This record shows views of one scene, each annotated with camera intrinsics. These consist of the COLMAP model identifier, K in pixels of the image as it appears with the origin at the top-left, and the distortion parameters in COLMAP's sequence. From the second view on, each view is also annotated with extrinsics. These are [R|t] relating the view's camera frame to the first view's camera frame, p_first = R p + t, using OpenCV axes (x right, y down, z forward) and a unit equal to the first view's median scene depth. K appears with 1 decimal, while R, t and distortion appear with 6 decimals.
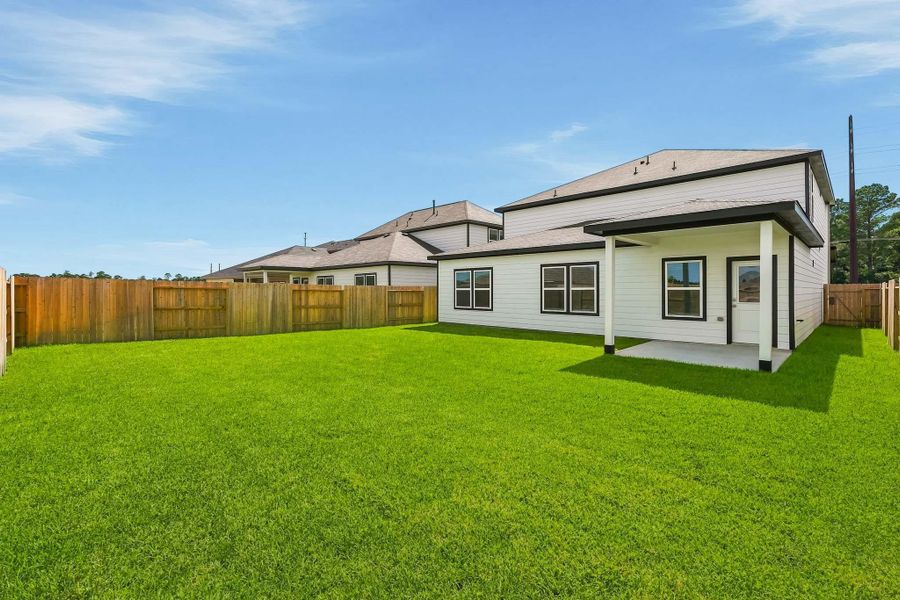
lens RADIAL K [[411.6, 0, 446.2], [0, 411.6, 293.8], [0, 0, 1]] dist [-0.002162, -0.000129]
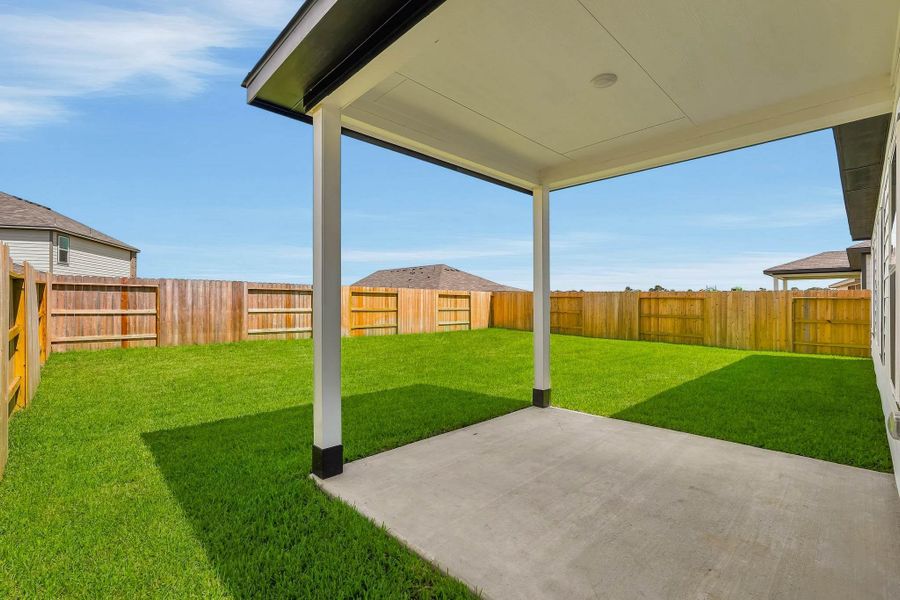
lens RADIAL K [[391.9, 0, 446.3], [0, 391.9, 301.6], [0, 0, 1]] dist [0.000541, 0.000178]
pose [[-0.022756, -0.004308, -0.999732, 0.564501], [-0.010187, 0.999940, -0.004077, 0.007978], [0.999689, 0.010092, -0.022798, 0.545460]]
